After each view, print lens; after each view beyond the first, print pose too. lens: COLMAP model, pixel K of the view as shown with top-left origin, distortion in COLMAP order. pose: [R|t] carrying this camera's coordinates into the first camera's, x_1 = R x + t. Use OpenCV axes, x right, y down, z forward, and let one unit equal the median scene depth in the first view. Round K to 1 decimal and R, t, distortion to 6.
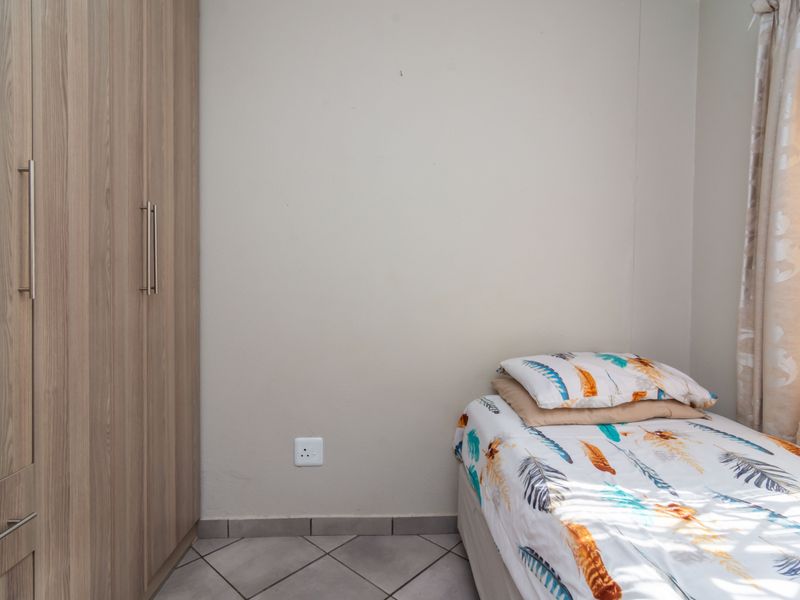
lens RADIAL K [[440.5, 0, 402.4], [0, 440.5, 290.7], [0, 0, 1]] dist [-0.003435, 0.001909]
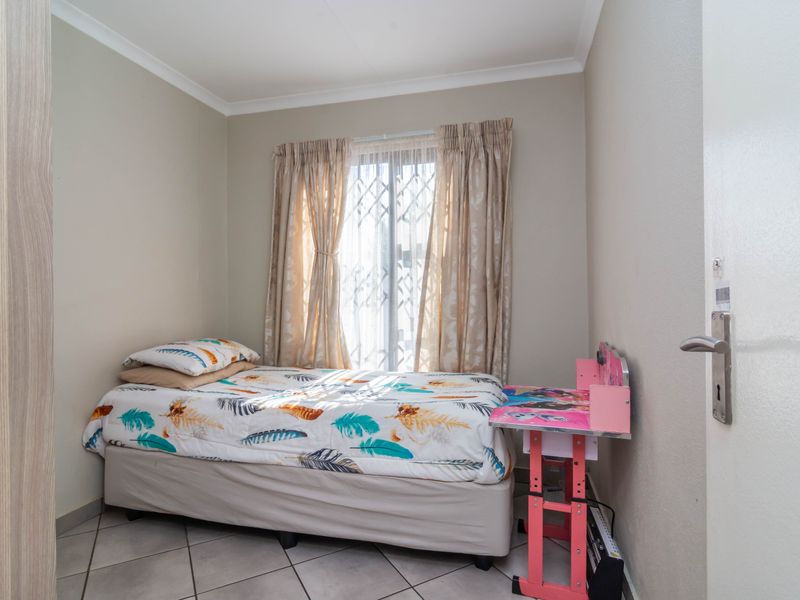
lens RADIAL K [[440.5, 0, 402.4], [0, 440.5, 290.7], [0, 0, 1]] dist [-0.003435, 0.001909]
pose [[0.293352, 0.009402, 0.955958, -0.858717], [0.024042, 0.999563, -0.017209, 0.025083], [-0.955702, 0.028031, 0.292998, -0.095928]]
